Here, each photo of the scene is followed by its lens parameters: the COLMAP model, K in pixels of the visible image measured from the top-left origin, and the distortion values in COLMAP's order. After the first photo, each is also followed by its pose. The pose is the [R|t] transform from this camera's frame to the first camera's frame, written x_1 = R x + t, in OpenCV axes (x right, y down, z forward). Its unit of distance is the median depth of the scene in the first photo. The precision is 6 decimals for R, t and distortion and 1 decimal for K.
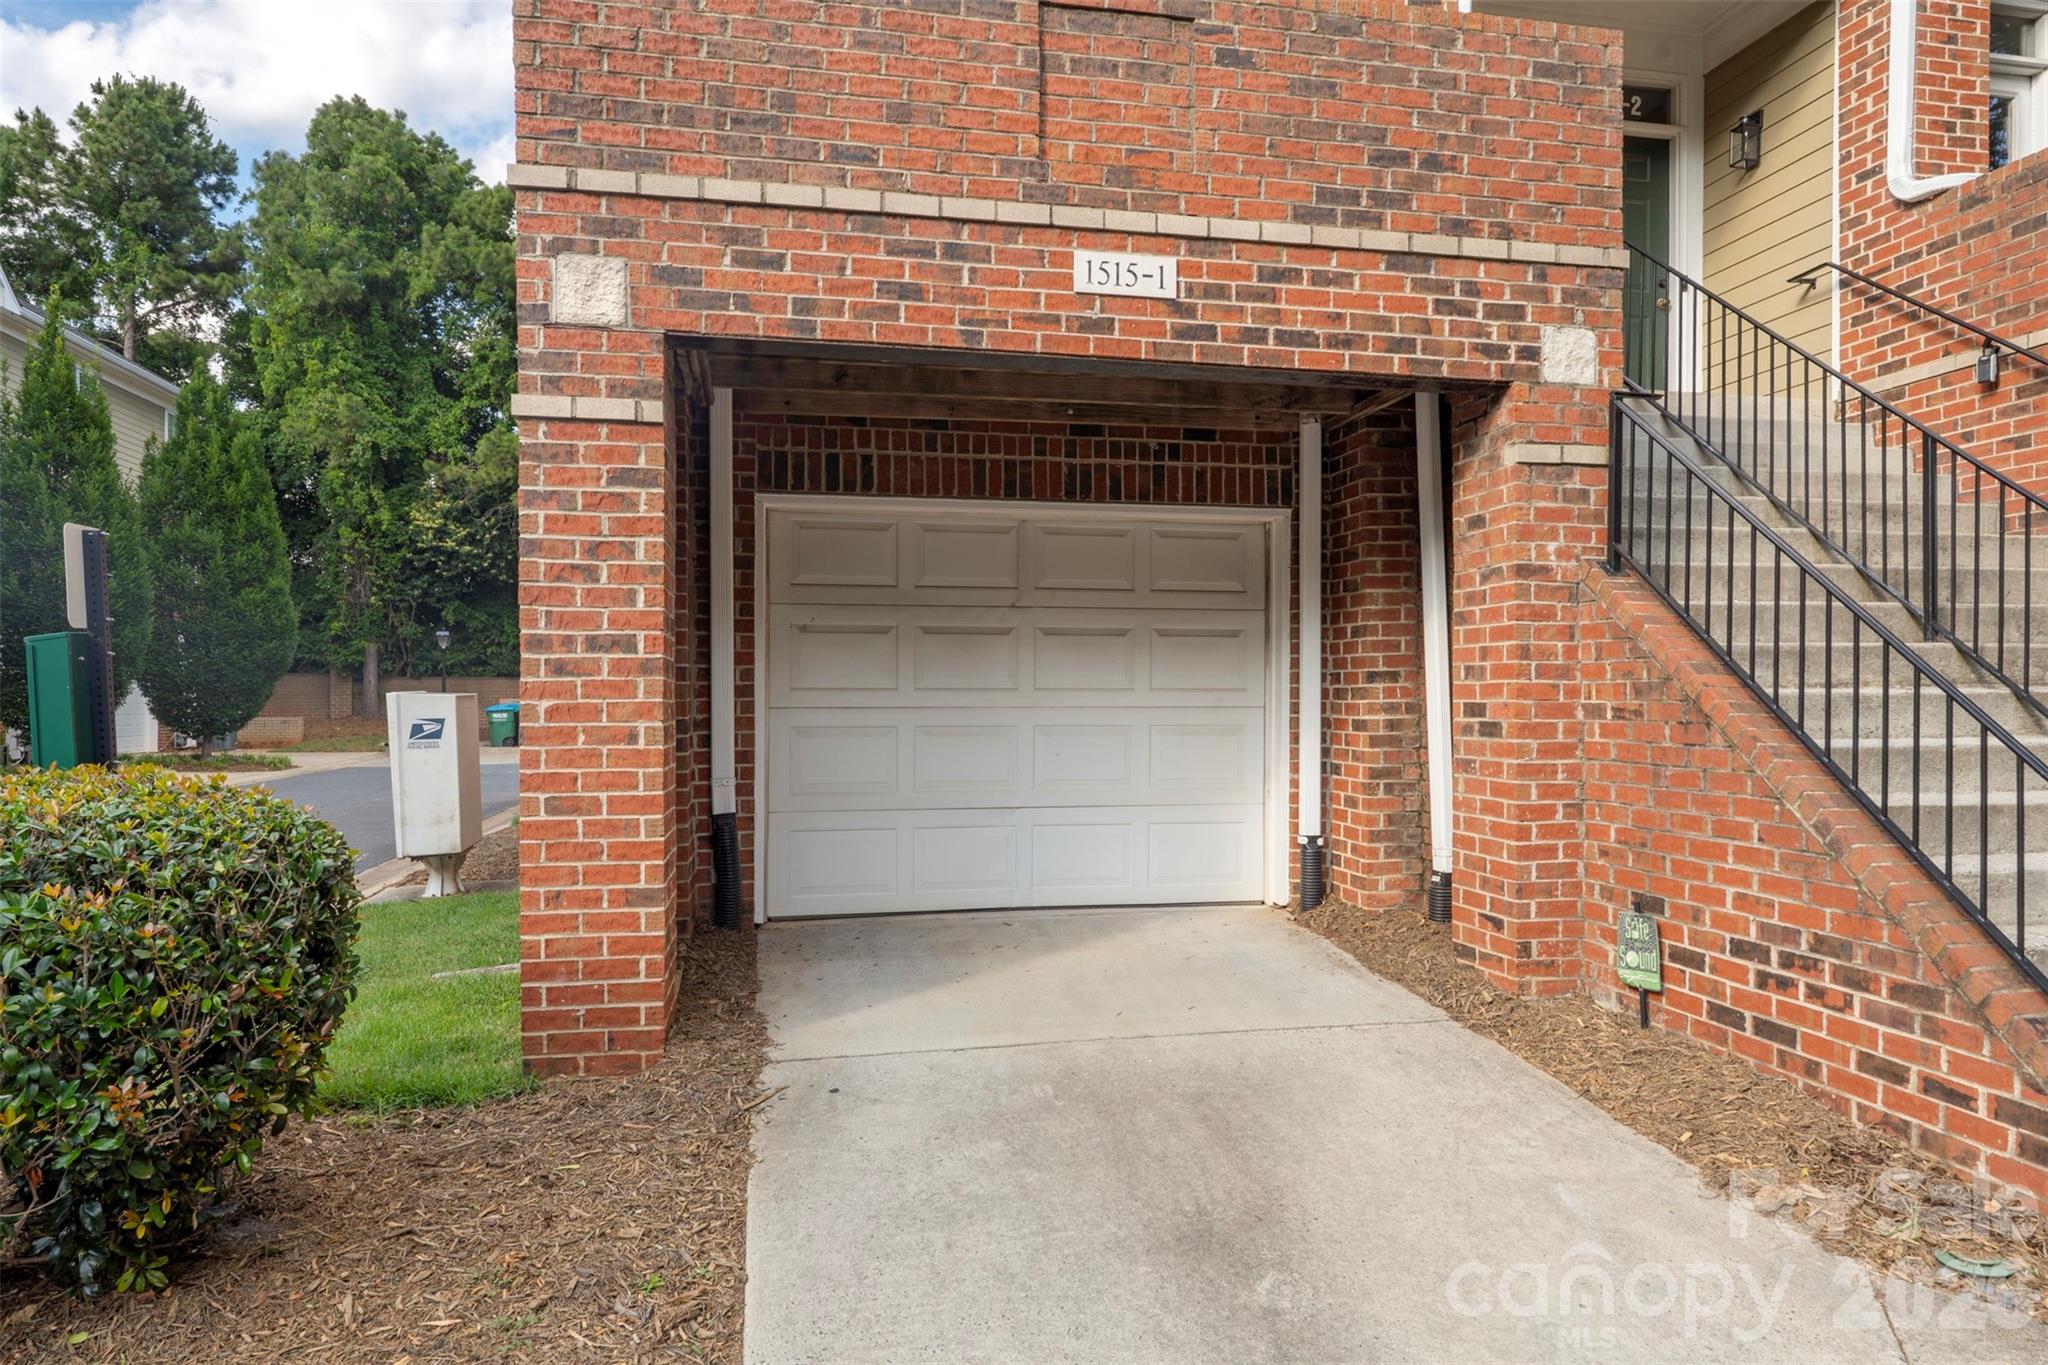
lens RADIAL K [[1252.2, 0, 1027.2], [0, 1252.2, 706.2], [0, 0, 1]] dist [-0.002263, 0.004599]
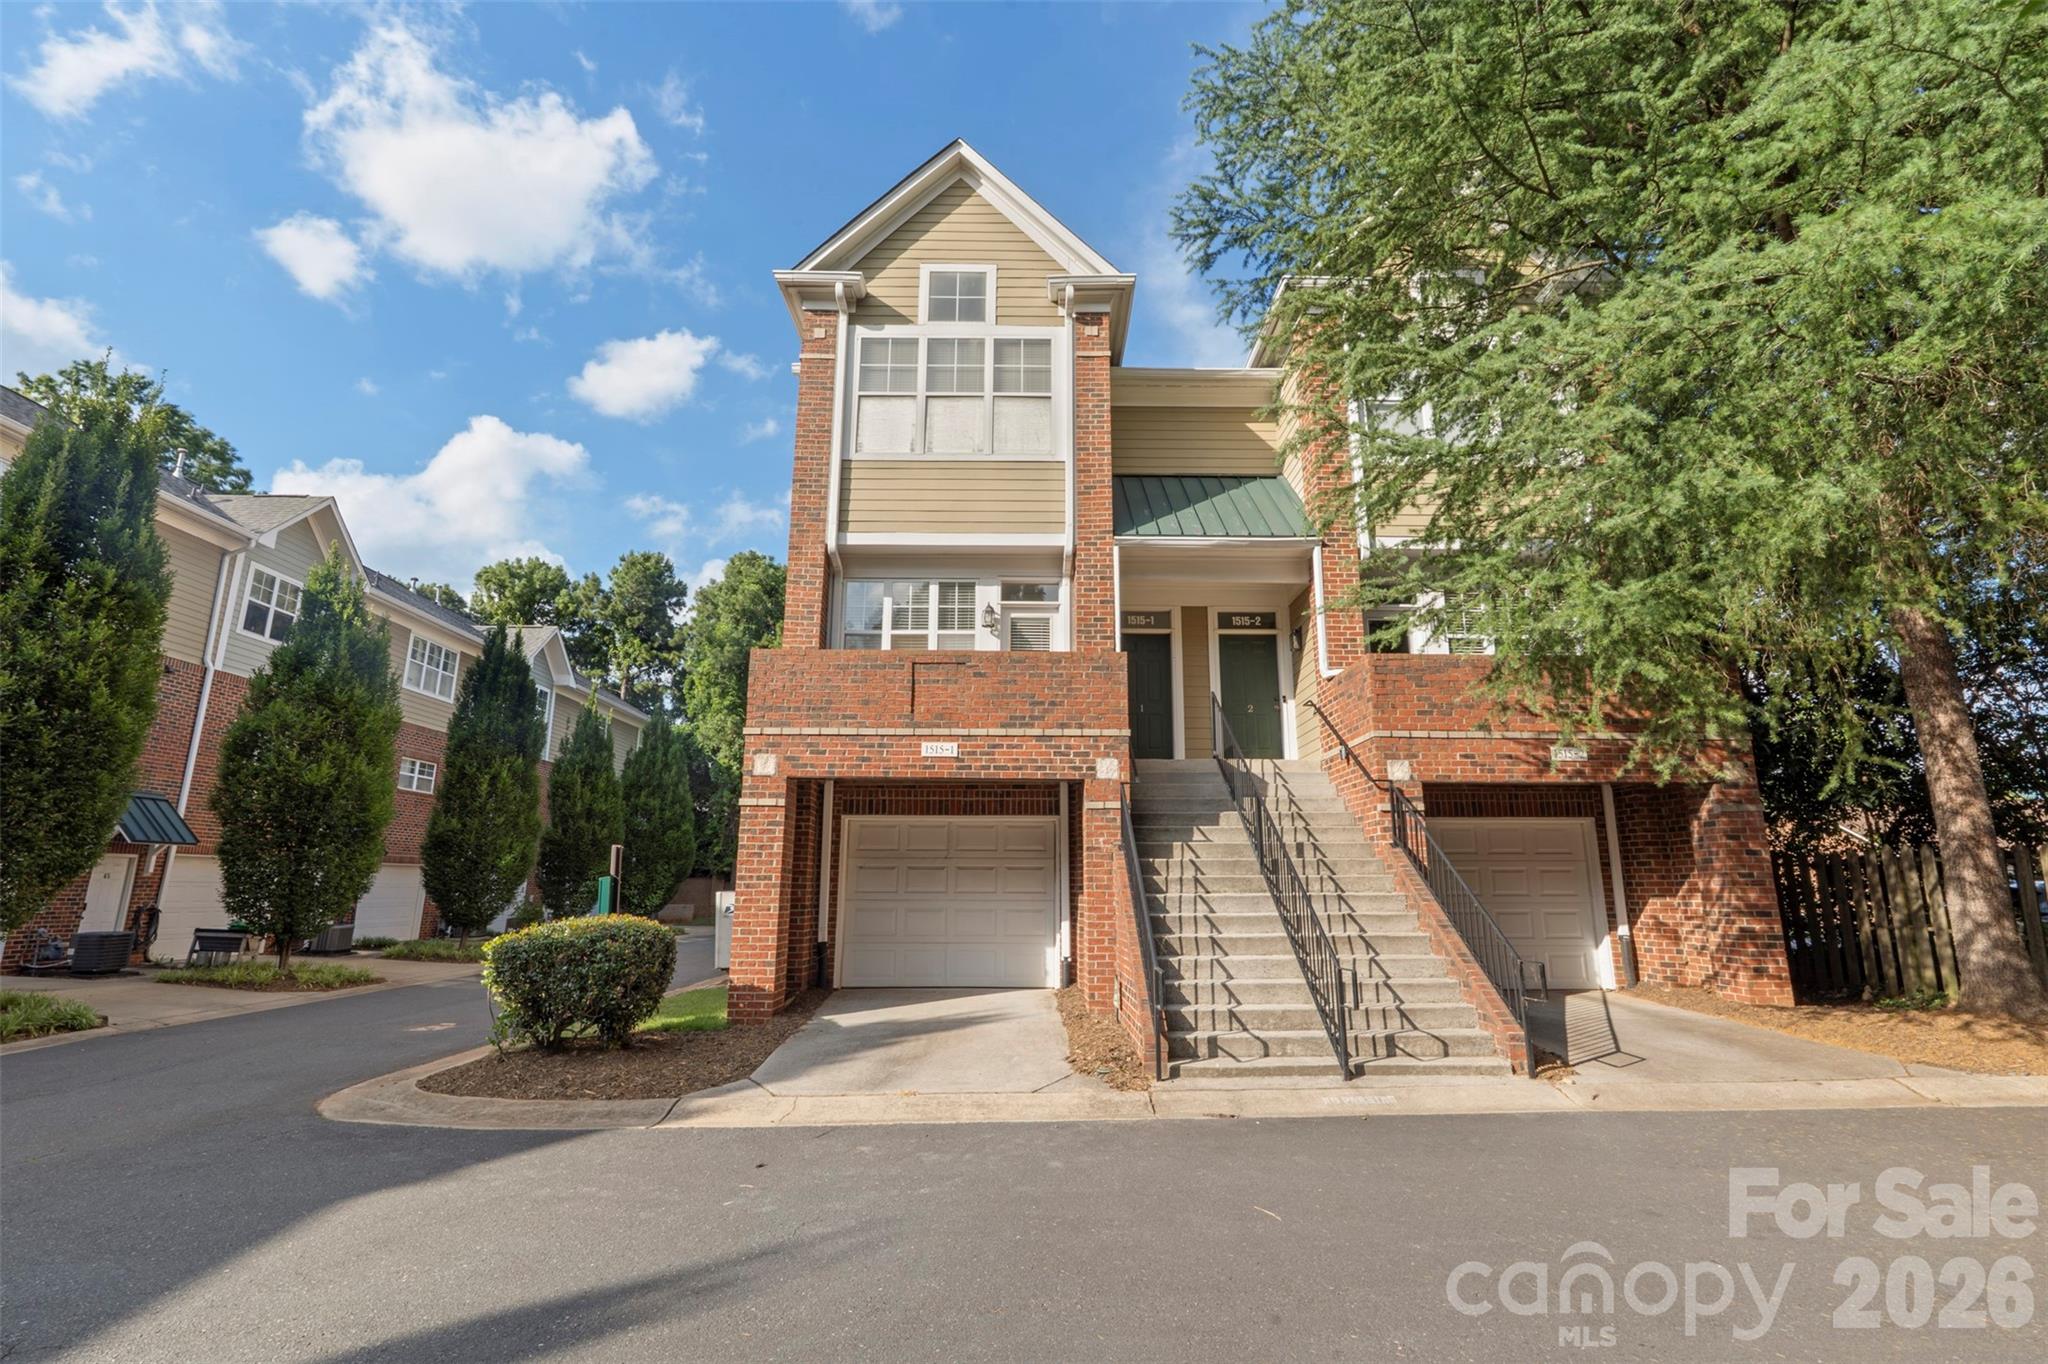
lens RADIAL K [[909.2, 0, 1027.4], [0, 909.2, 687.4], [0, 0, 1]] dist [-0.001524, 0.000233]
pose [[0.982246, -0.037968, -0.183715, 0.642108], [-0.004599, 0.974138, -0.225907, -0.003841], [0.187541, 0.222741, 0.956668, -0.984841]]
